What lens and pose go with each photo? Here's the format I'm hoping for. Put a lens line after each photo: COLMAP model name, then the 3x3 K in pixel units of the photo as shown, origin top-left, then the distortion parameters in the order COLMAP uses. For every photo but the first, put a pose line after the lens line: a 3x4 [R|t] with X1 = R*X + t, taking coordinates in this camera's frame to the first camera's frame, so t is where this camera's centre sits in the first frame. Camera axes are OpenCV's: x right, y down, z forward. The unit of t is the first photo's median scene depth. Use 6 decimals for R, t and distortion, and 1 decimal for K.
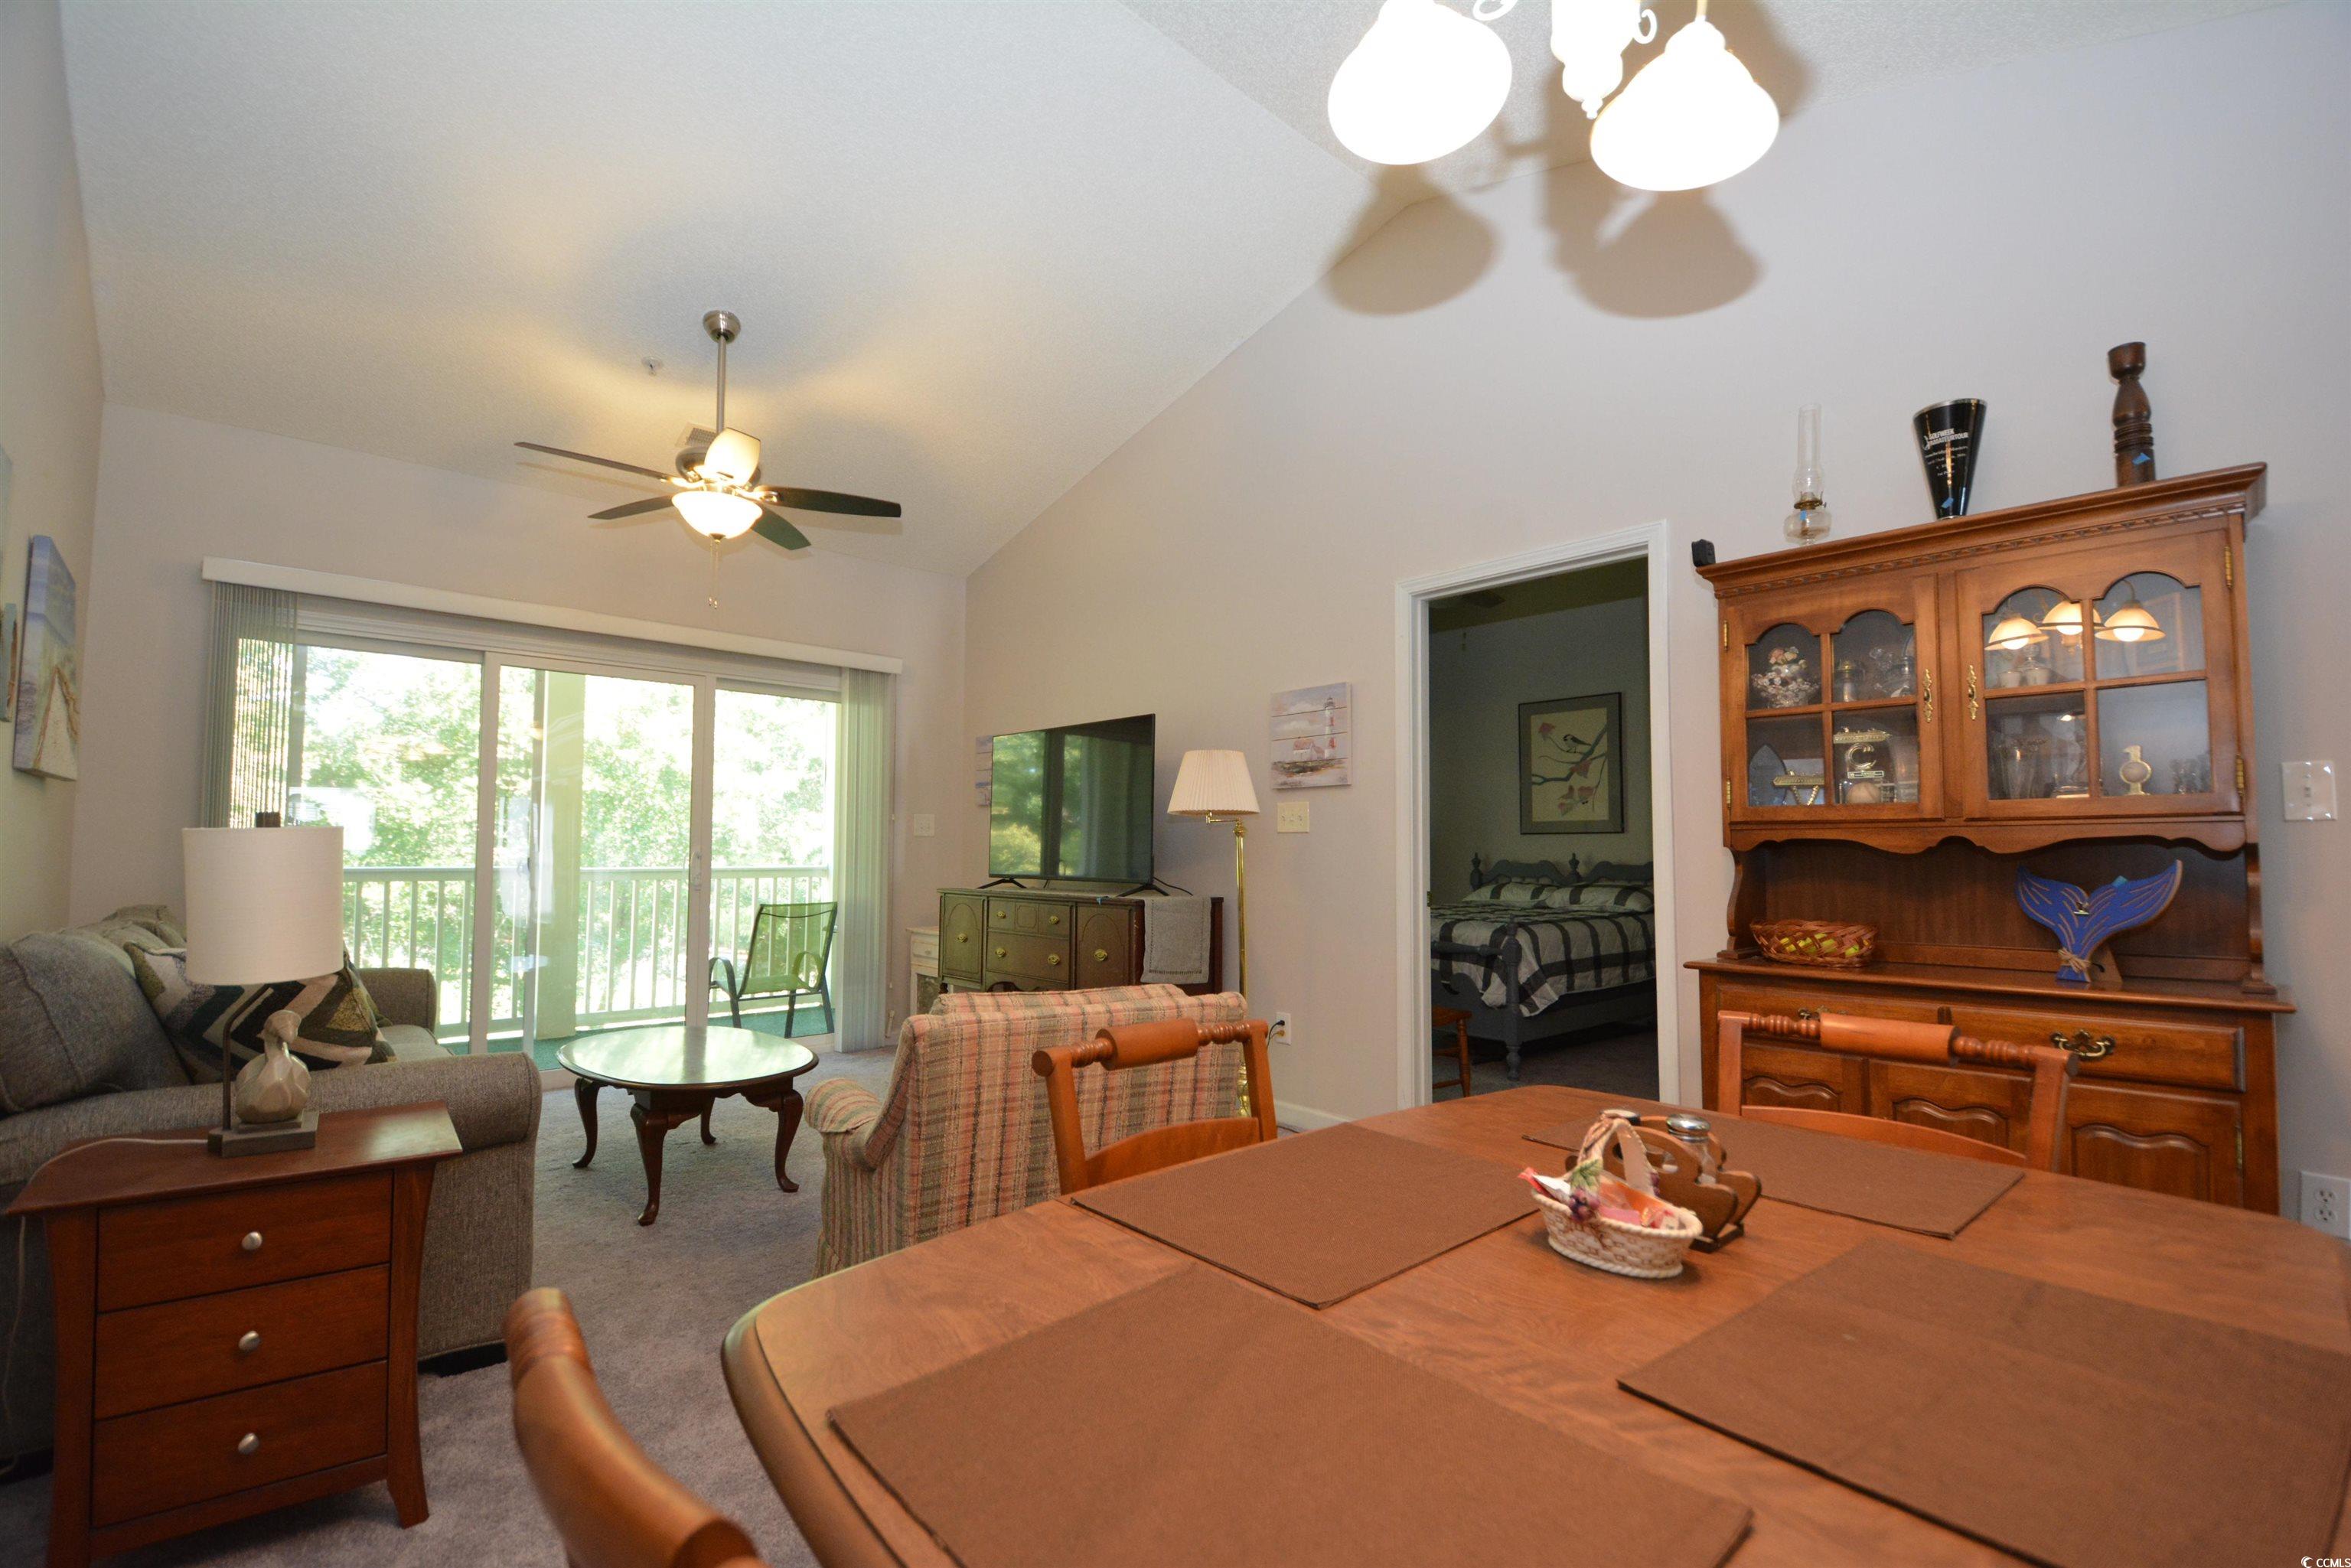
lens RADIAL K [[1025.1, 0, 1178.5], [0, 1025.1, 800.0], [0, 0, 1]] dist [0.002337, -0.013296]
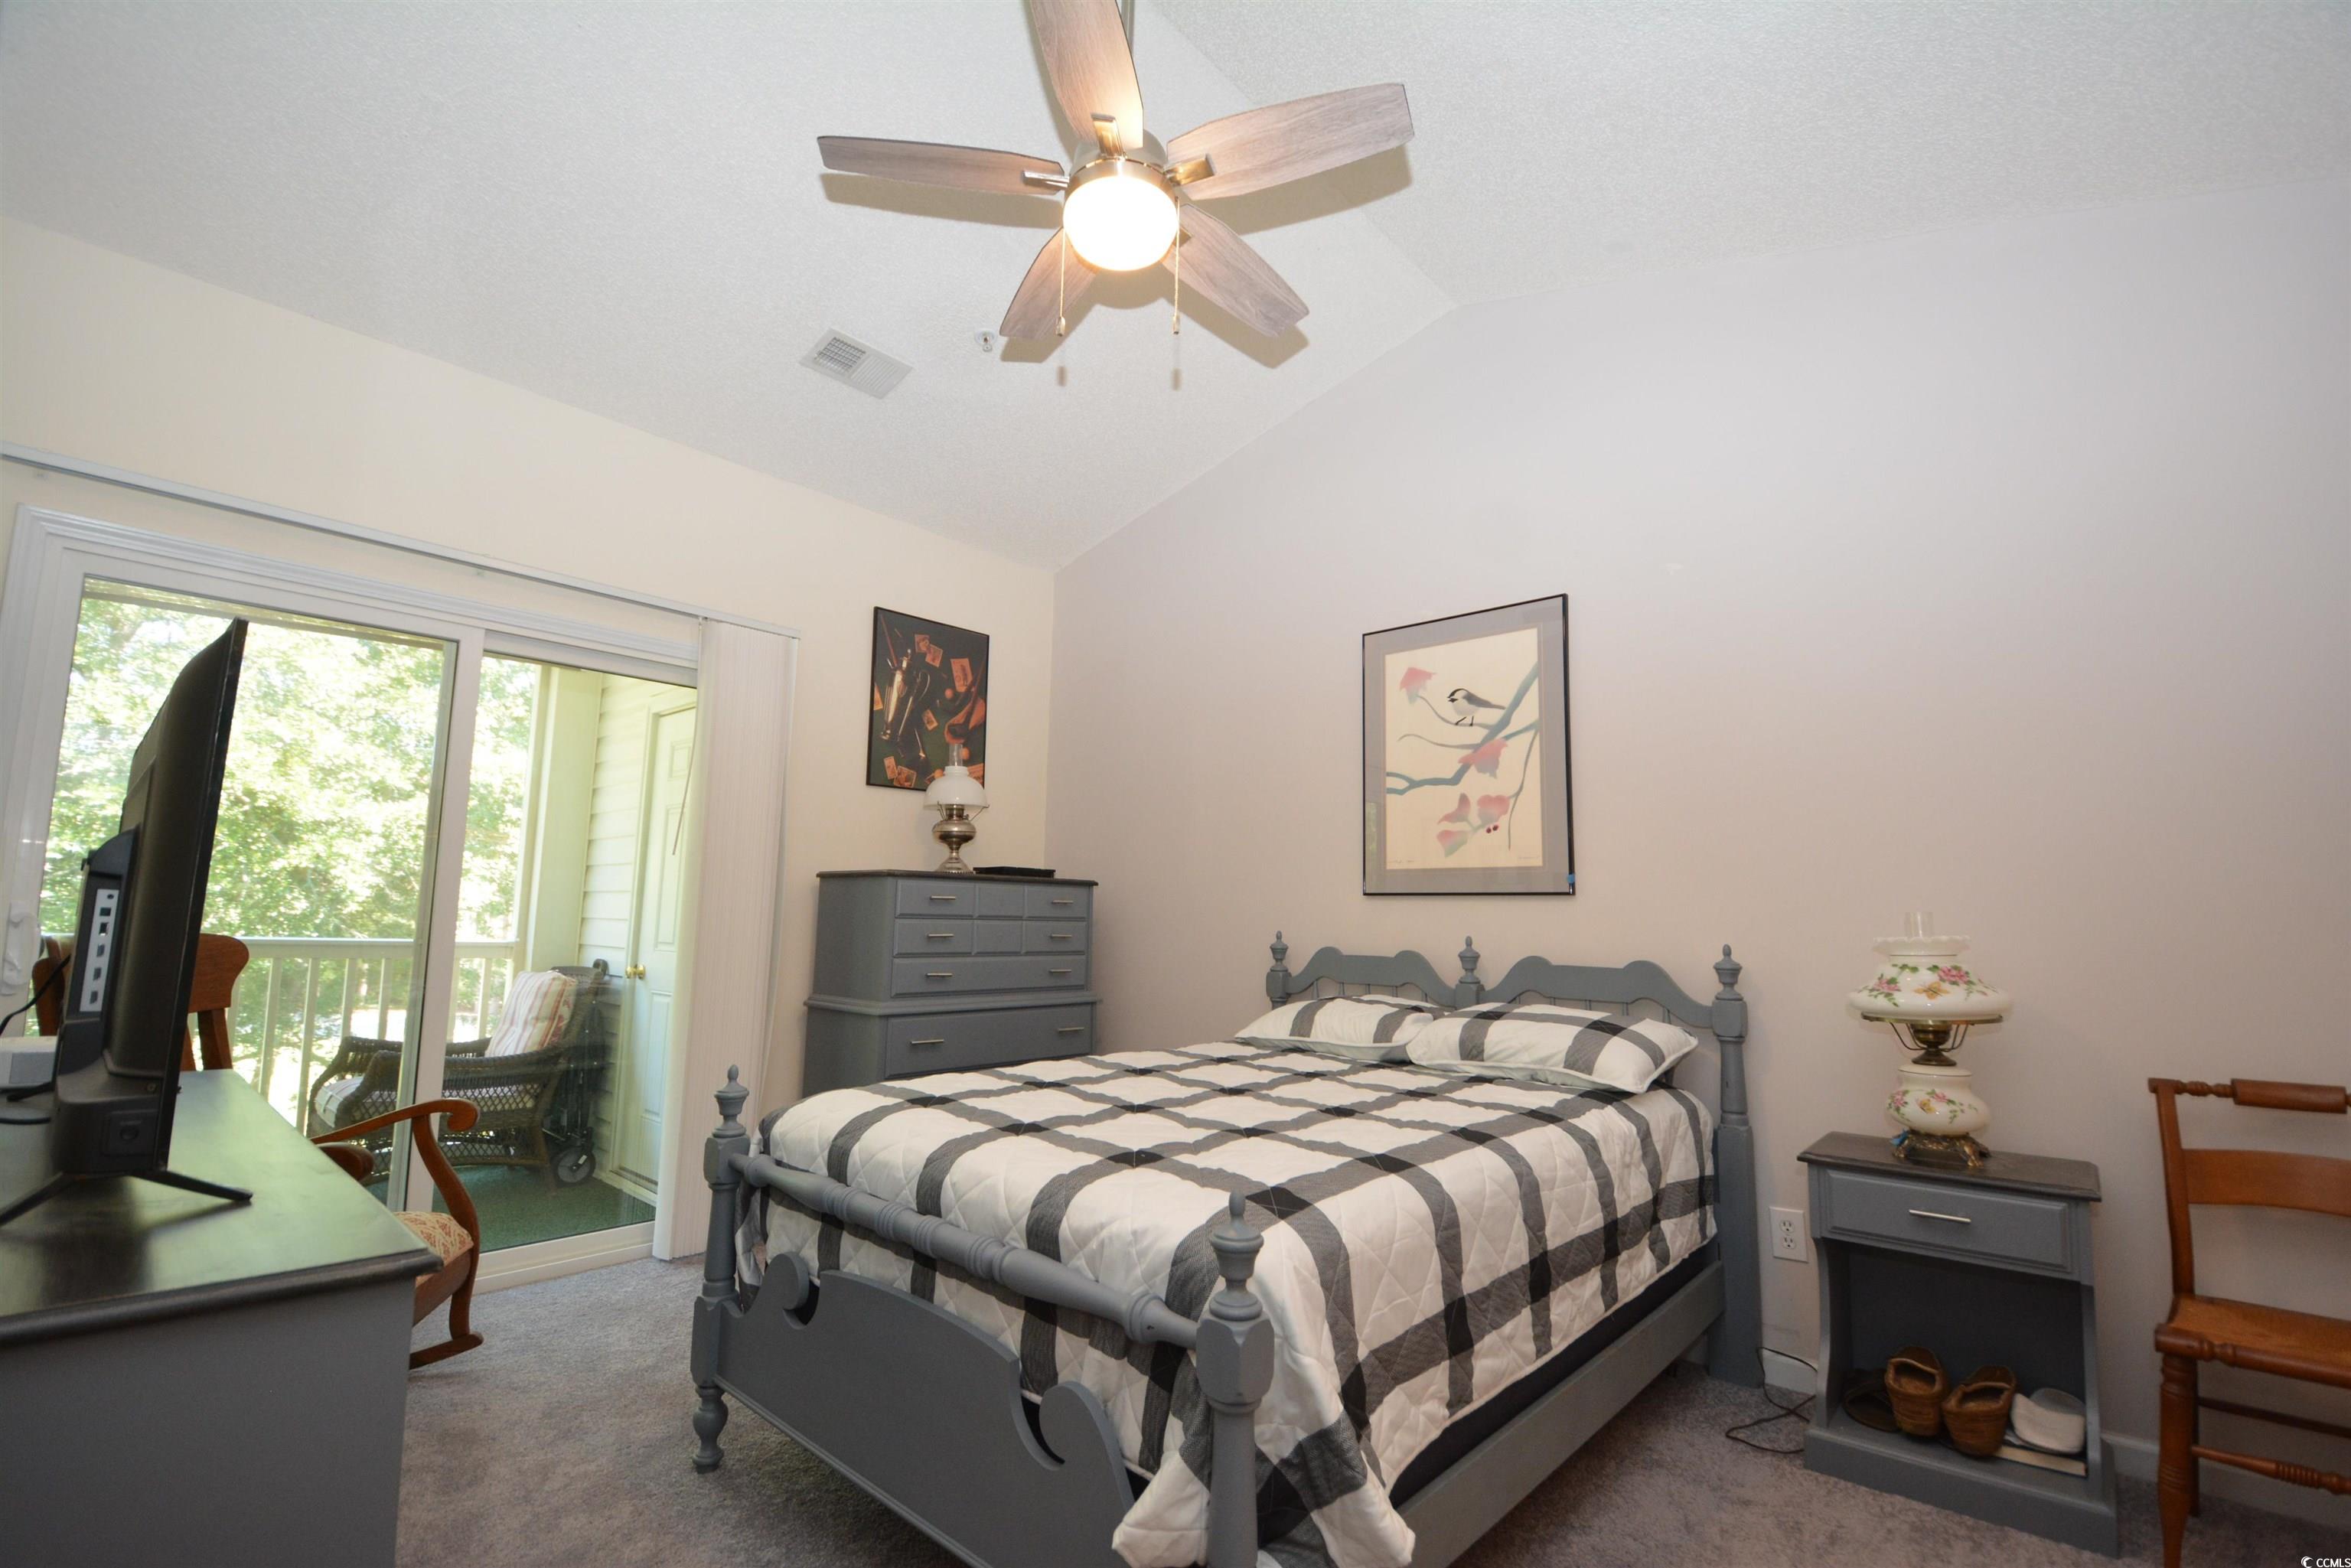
lens RADIAL K [[1025.1, 0, 1170.5], [0, 1025.1, 798.6], [0, 0, 1]] dist [0.002337, -0.013296]
pose [[0.995959, 0.026015, 0.085957, 0.283652], [-0.020317, 0.997579, -0.066508, 0.030997], [-0.087479, 0.064493, 0.994077, 0.740481]]
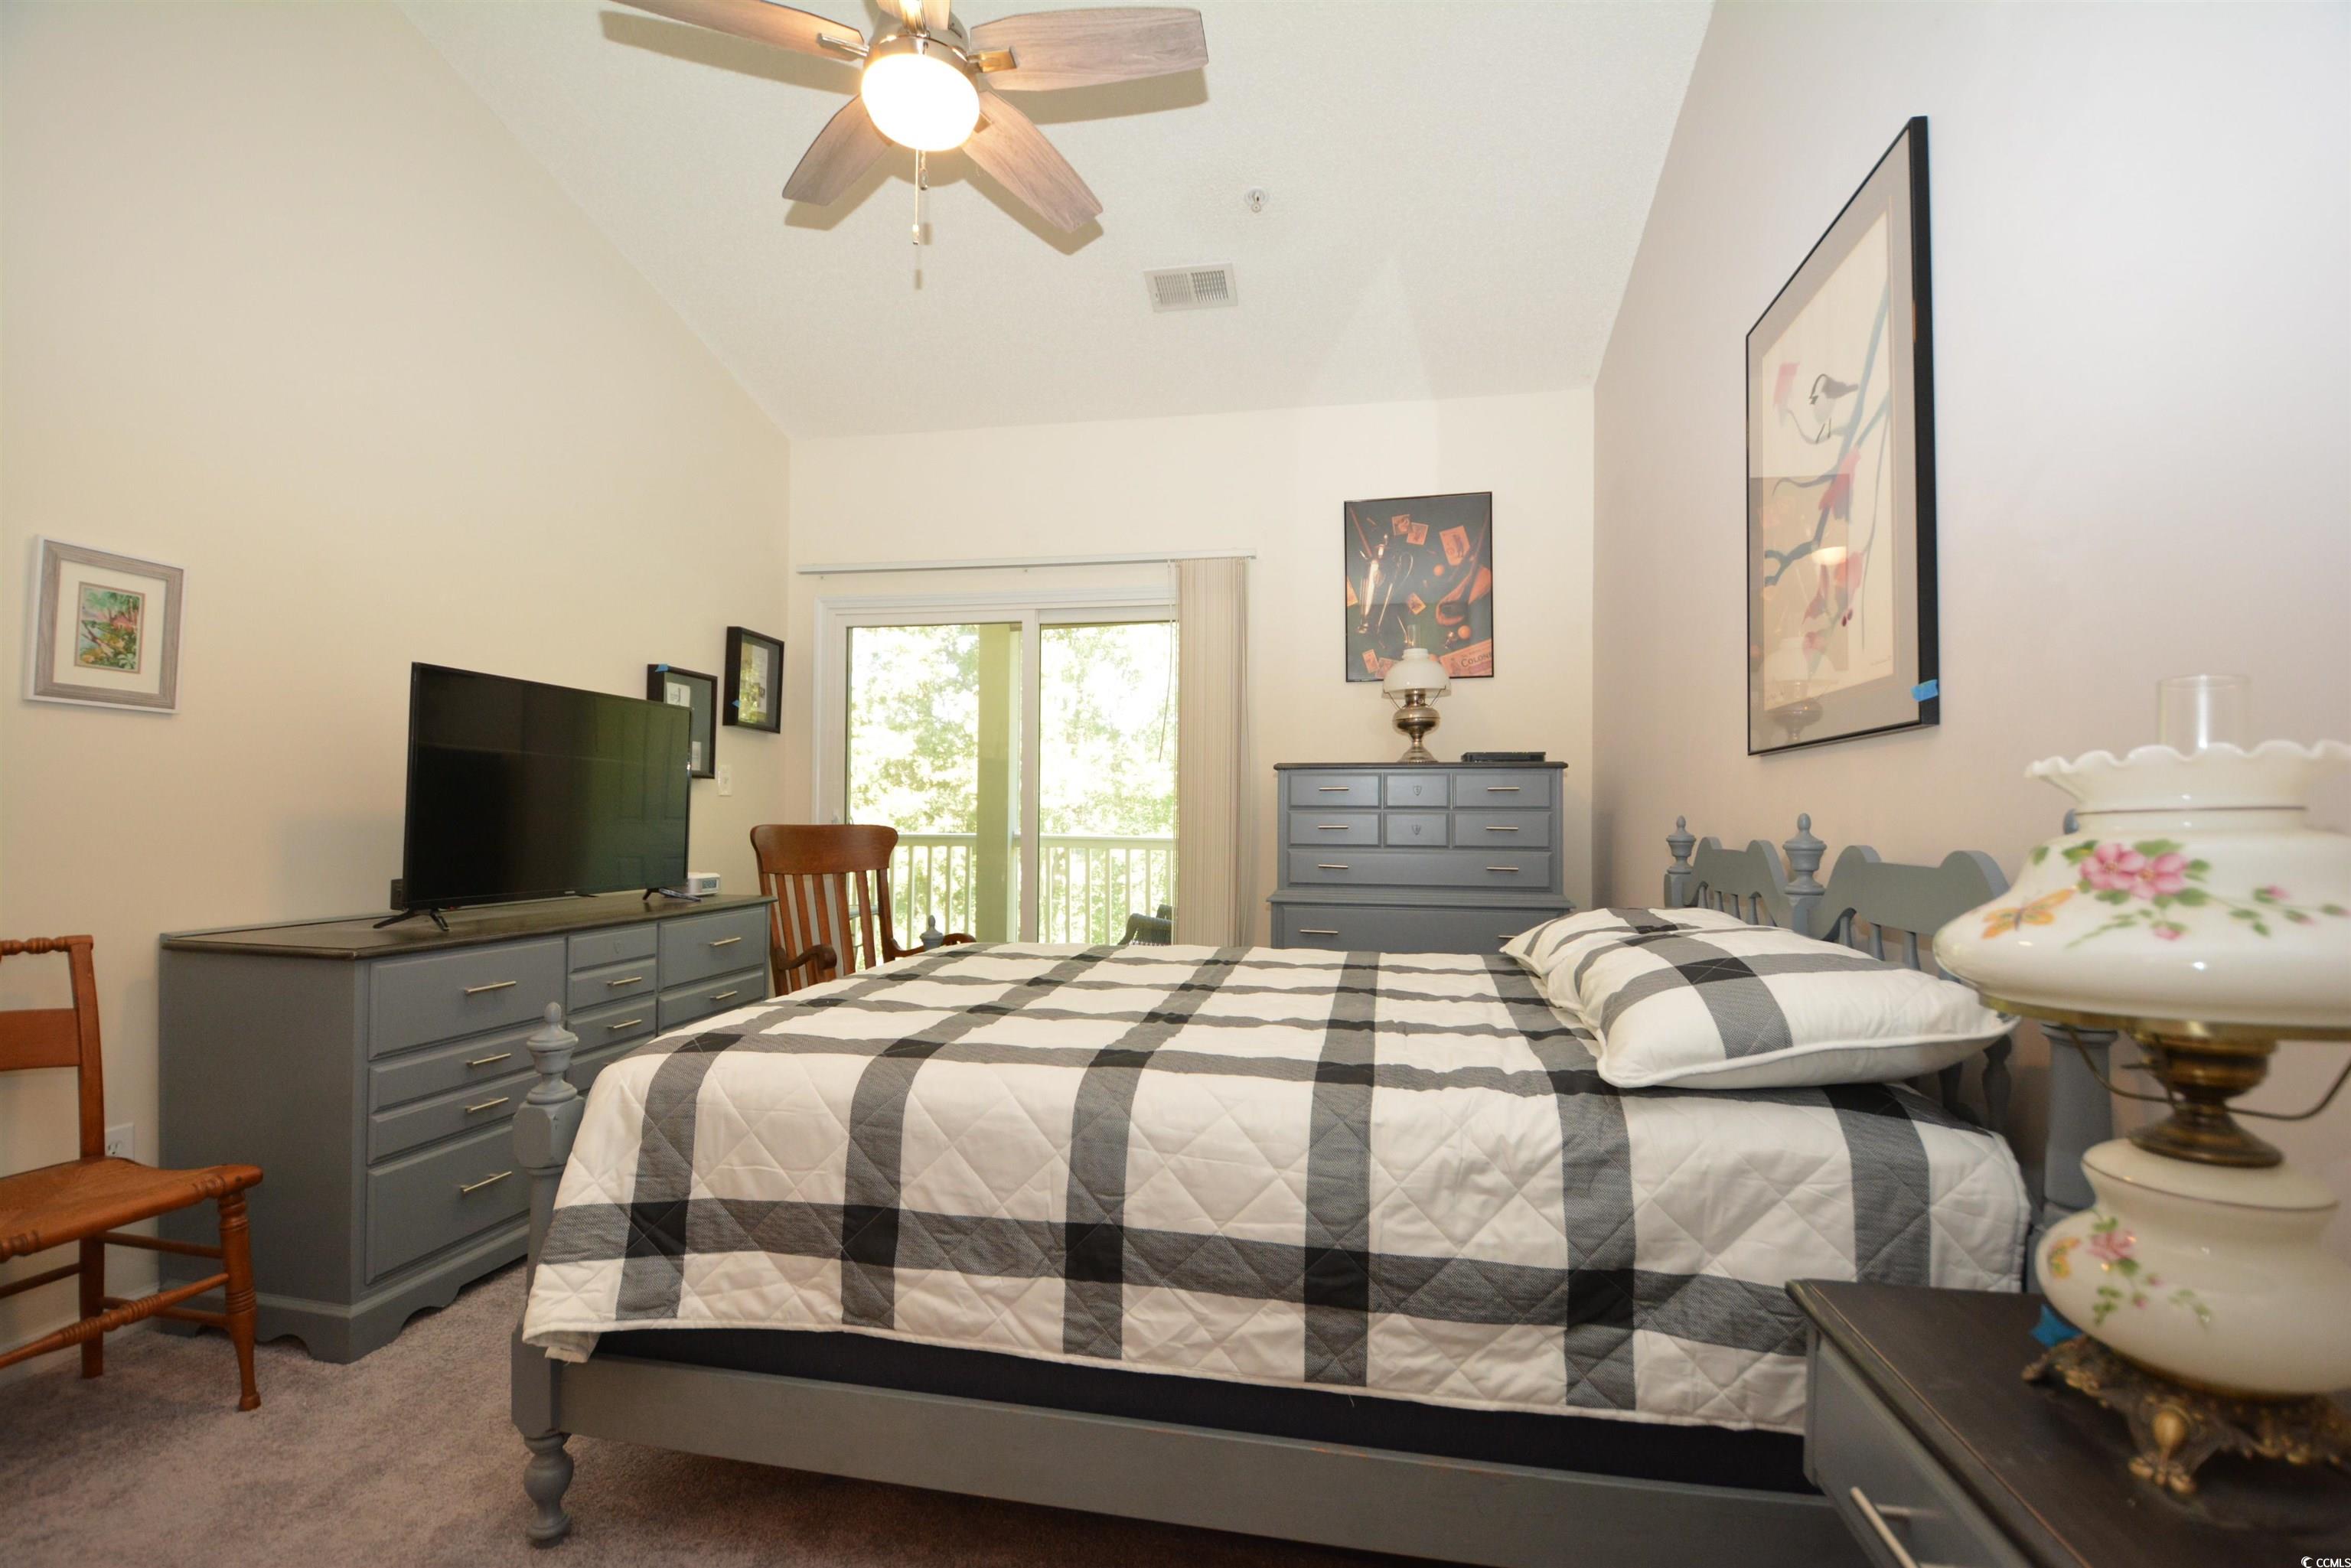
lens RADIAL K [[1025.1, 0, 1193.3], [0, 1025.1, 800.7], [0, 0, 1]] dist [0.002337, -0.013296]
pose [[0.598267, -0.015809, -0.801141, 0.683902], [0.035698, 0.999339, 0.006938, 0.055488], [0.800501, -0.032750, 0.598436, 0.969167]]
